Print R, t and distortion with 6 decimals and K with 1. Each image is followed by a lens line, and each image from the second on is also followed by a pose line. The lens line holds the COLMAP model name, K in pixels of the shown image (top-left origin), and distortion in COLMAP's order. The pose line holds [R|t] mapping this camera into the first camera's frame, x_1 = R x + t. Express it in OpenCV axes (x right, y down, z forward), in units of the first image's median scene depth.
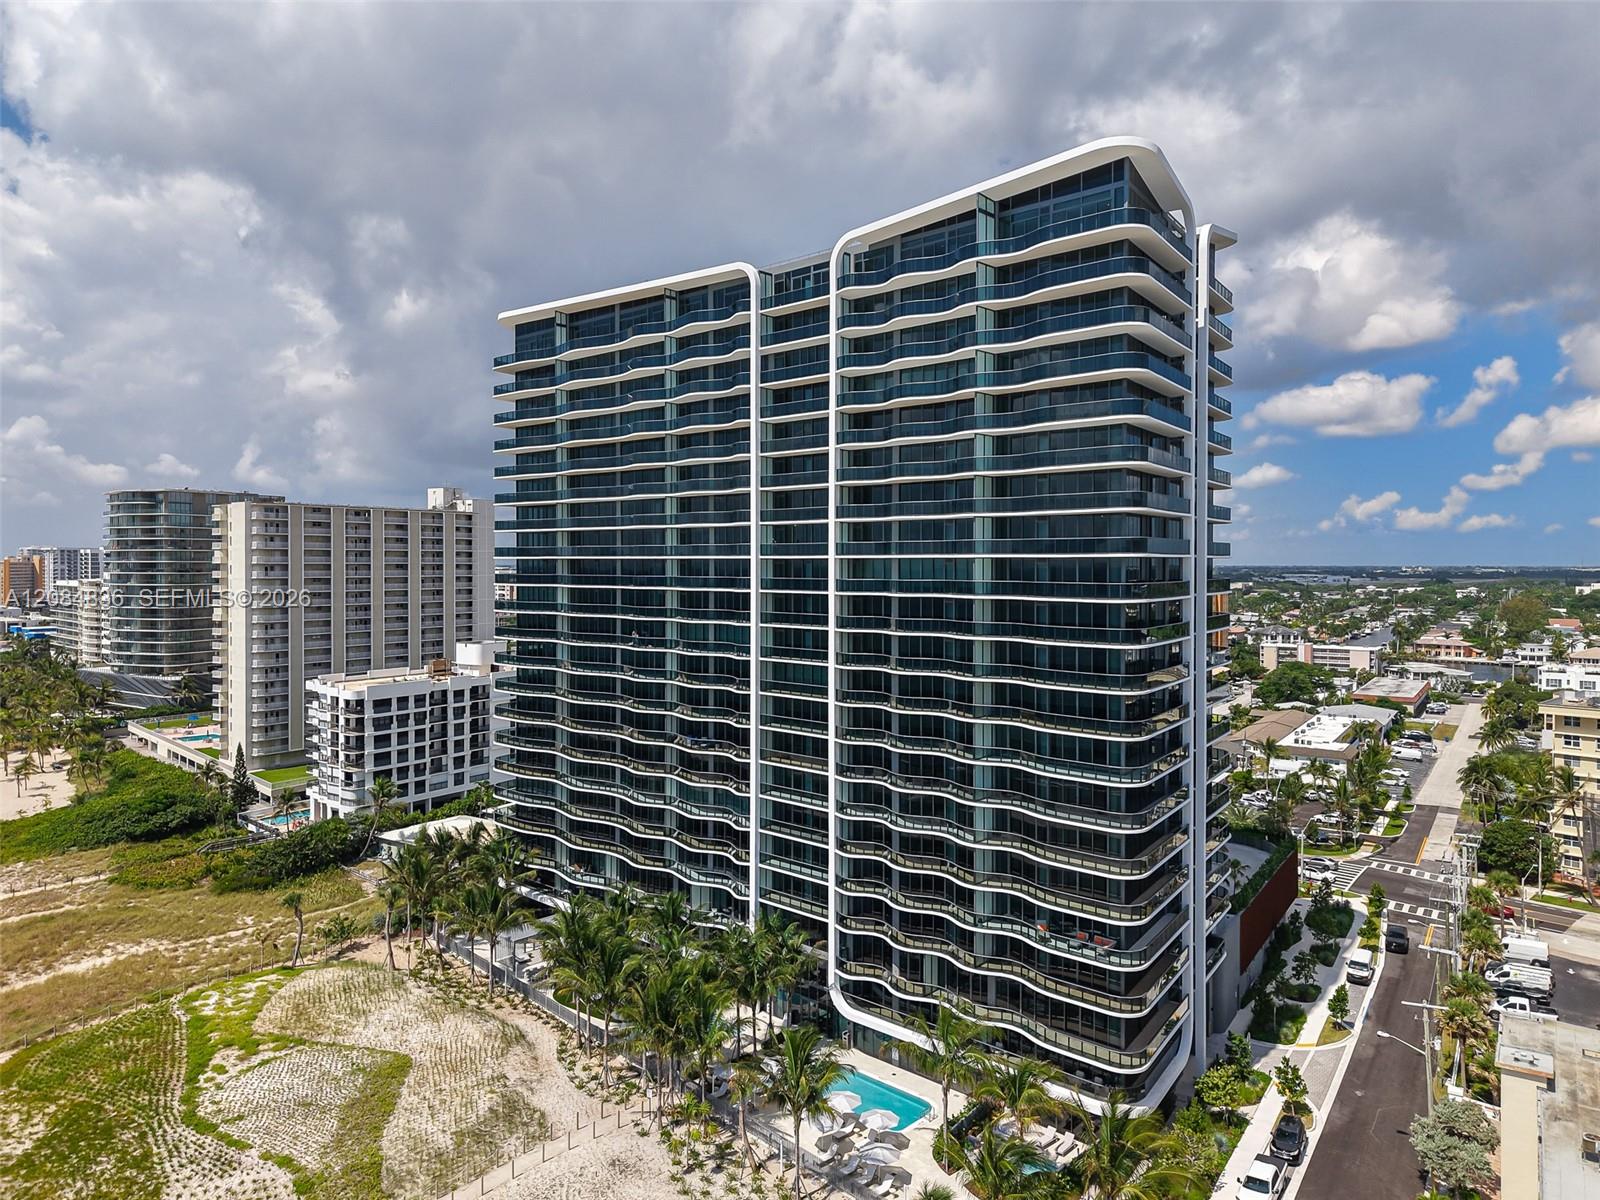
lens RADIAL K [[1077.7, 0, 802.8], [0, 1077.7, 589.8], [0, 0, 1]] dist [0.009155, -0.008478]
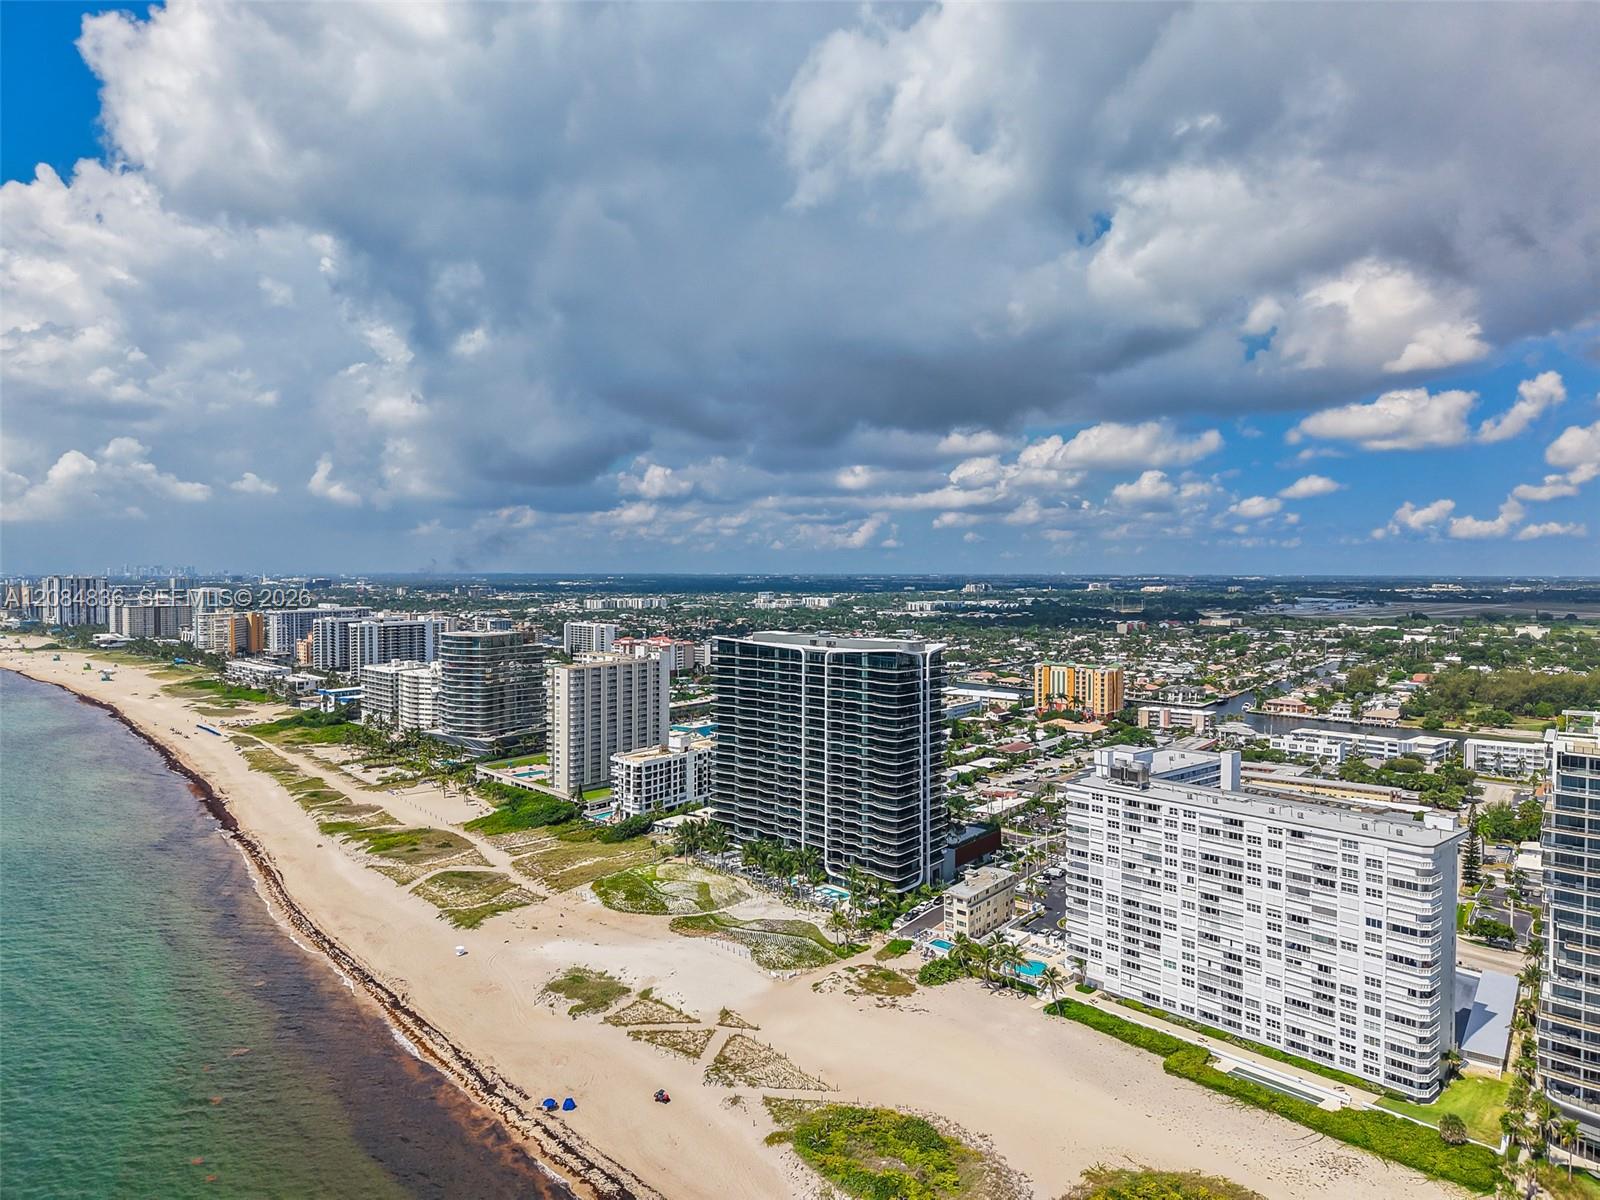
lens RADIAL K [[1077.7, 0, 822.7], [0, 1077.7, 607.2], [0, 0, 1]] dist [0.009155, -0.008478]
pose [[0.999648, 0.006526, -0.025713, 0.012811], [-0.006211, 0.999905, 0.012313, -0.064493], [0.025791, -0.012149, 0.999594, -0.313028]]
